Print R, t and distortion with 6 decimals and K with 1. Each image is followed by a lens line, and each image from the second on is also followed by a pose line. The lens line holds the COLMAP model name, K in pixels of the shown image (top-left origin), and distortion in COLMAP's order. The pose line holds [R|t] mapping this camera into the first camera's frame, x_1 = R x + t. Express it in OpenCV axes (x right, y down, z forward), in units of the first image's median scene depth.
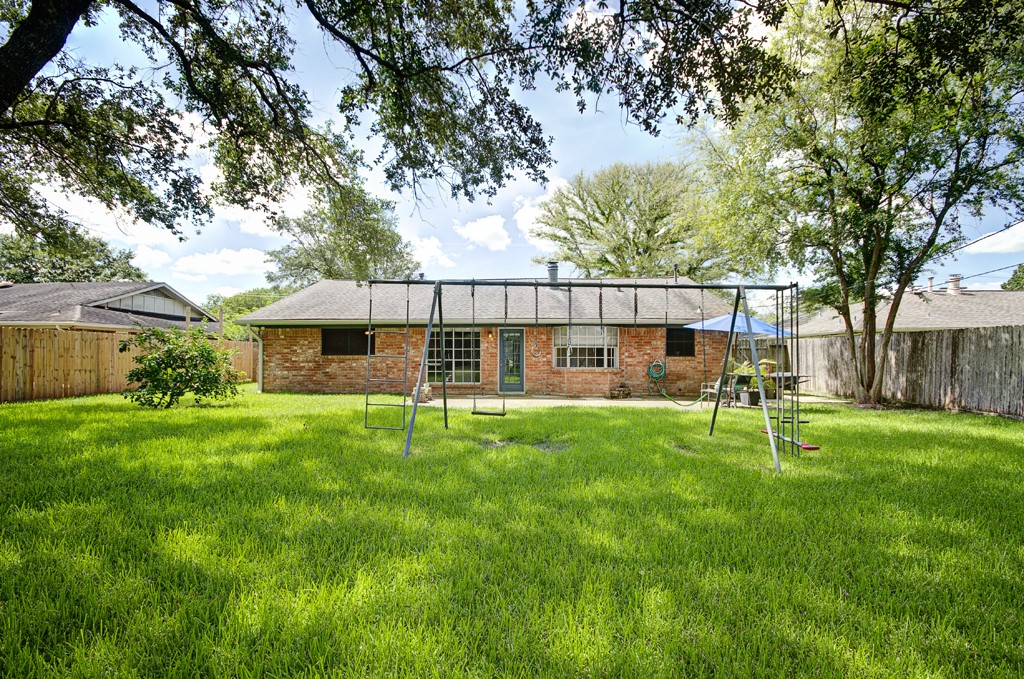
lens RADIAL K [[456.6, 0, 512.0], [0, 456.6, 339.5], [0, 0, 1]] dist [0.002260, -0.005292]
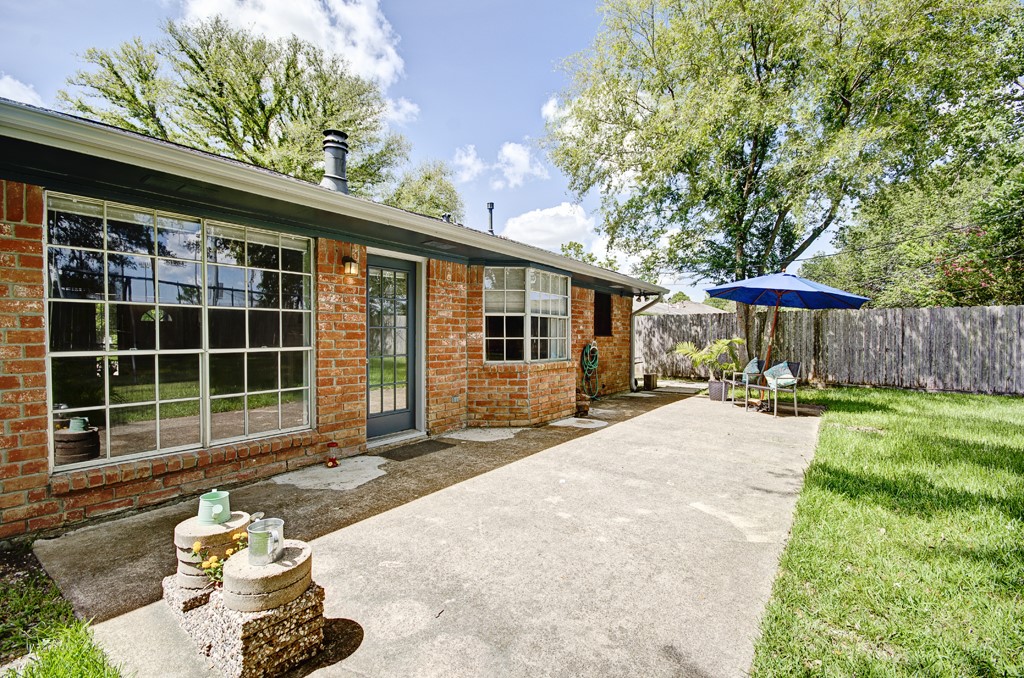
lens RADIAL K [[456.6, 0, 512.0], [0, 456.6, 339.0], [0, 0, 1]] dist [0.002260, -0.005292]
pose [[0.538136, -0.007483, 0.842825, -0.252098], [-0.032383, 0.999039, 0.029547, 0.026303], [-0.842235, -0.043193, 0.537377, 0.744183]]
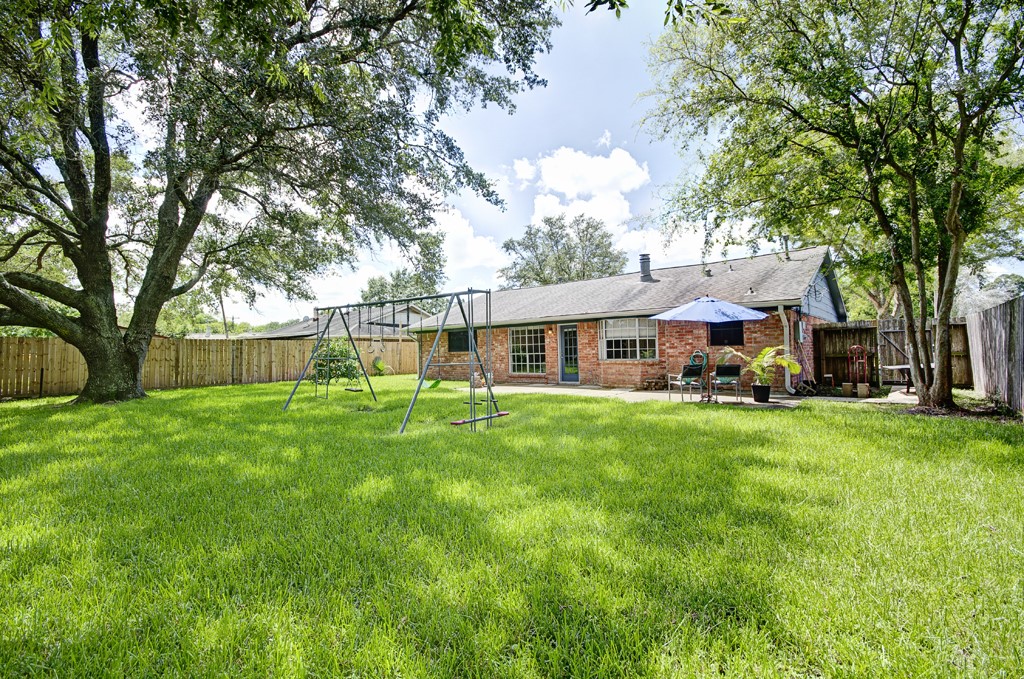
lens RADIAL K [[456.6, 0, 512.0], [0, 456.6, 339.5], [0, 0, 1]] dist [0.002260, -0.005292]
pose [[0.794783, -0.035602, -0.605849, 0.567933], [0.043339, 0.999059, -0.001854, 0.008524], [0.605345, -0.024783, 0.795577, 0.037787]]
